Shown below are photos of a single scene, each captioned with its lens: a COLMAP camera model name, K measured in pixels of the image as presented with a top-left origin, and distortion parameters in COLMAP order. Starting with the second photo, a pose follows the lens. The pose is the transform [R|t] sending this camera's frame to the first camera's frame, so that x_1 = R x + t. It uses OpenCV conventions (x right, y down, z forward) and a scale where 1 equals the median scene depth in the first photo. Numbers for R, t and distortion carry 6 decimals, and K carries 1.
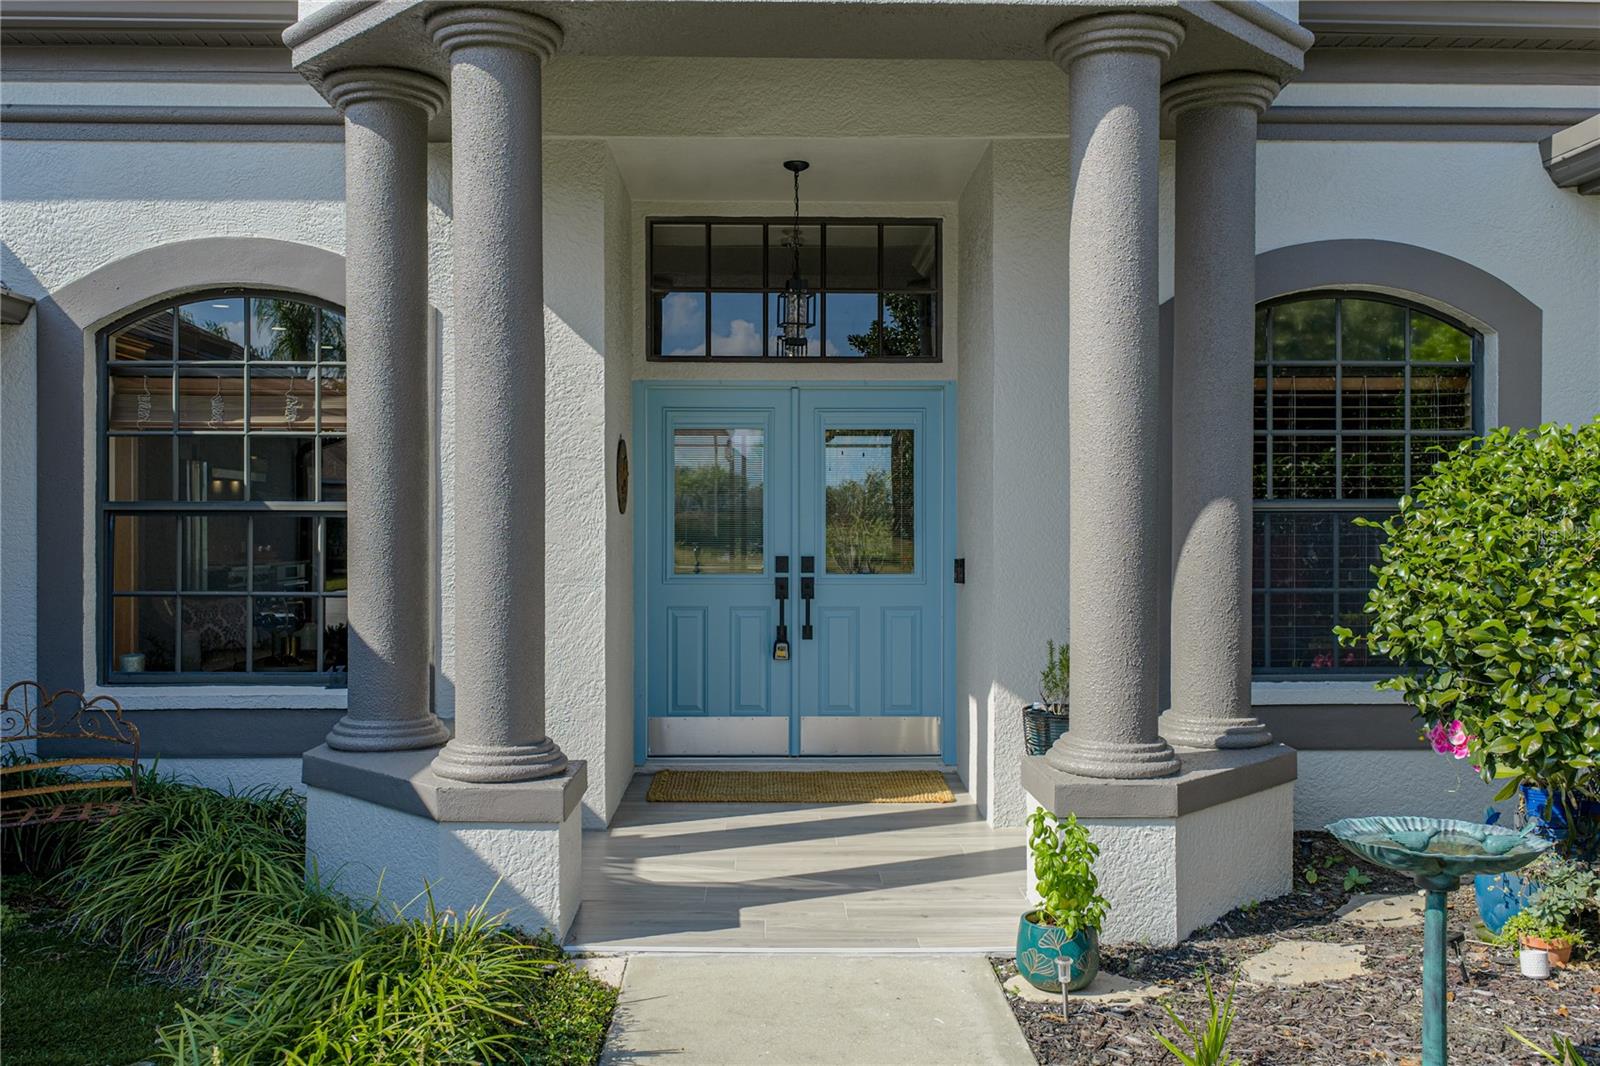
lens RADIAL K [[1357.2, 0, 800.0], [0, 1357.2, 533.0], [0, 0, 1]] dist [0.001870, 0.002309]
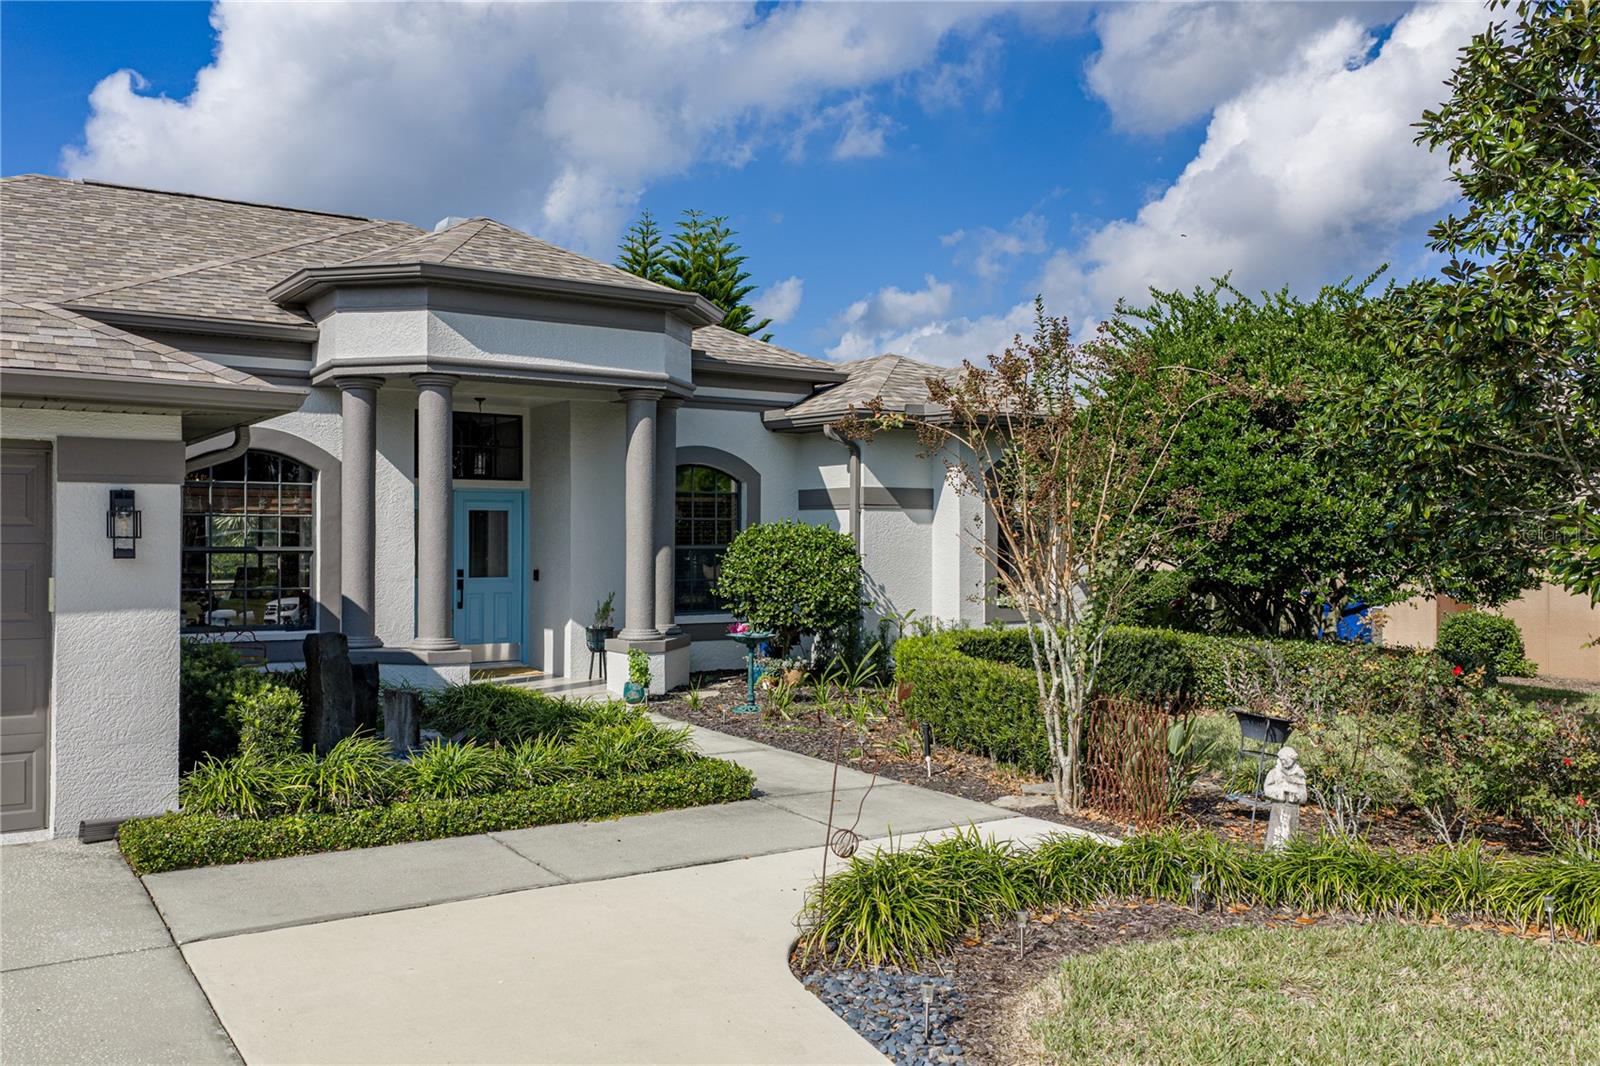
lens RADIAL K [[1323.0, 0, 800.0], [0, 1323.0, 533.0], [0, 0, 1]] dist [0.000084, -0.005644]
pose [[0.845712, 0.004035, 0.533624, -0.901788], [0.002376, 0.999933, -0.011326, -0.021636], [-0.533634, 0.010846, 0.845646, -1.439500]]
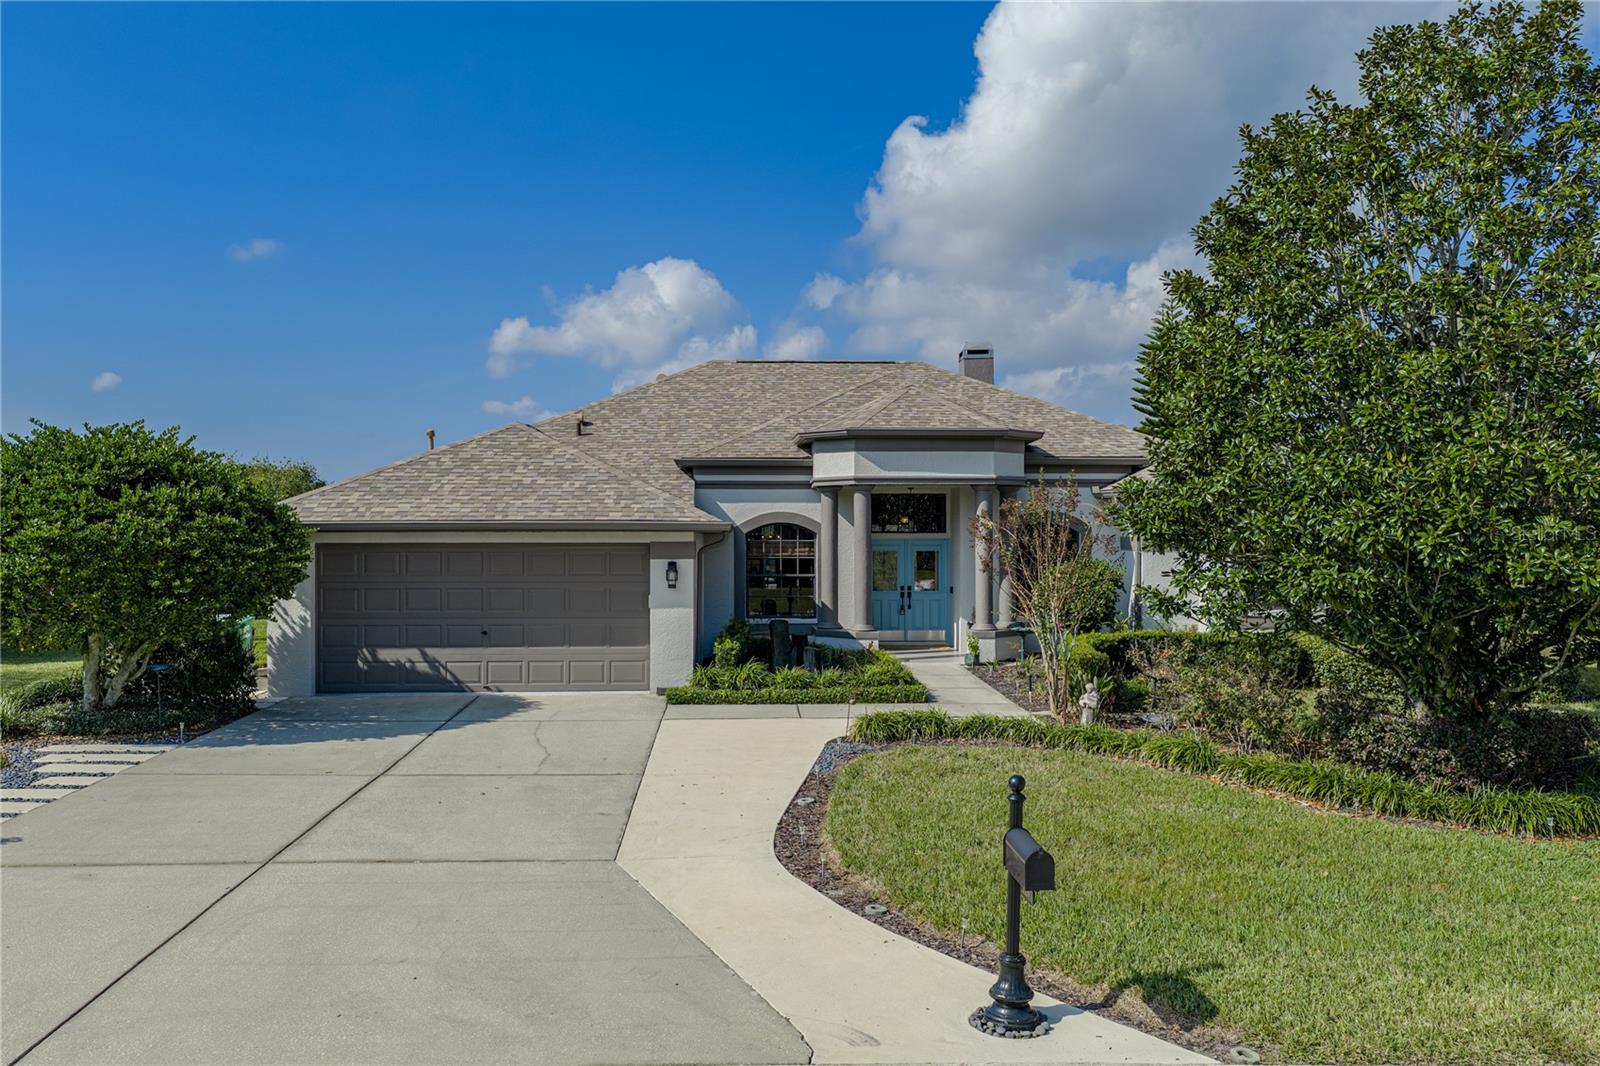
lens RADIAL K [[1323.0, 0, 800.0], [0, 1323.0, 533.0], [0, 0, 1]] dist [0.000084, -0.005644]
pose [[0.999922, -0.000632, 0.012450, -0.457744], [0.000729, 0.999970, -0.007738, -0.134664], [-0.012445, 0.007746, 0.999893, -3.505579]]
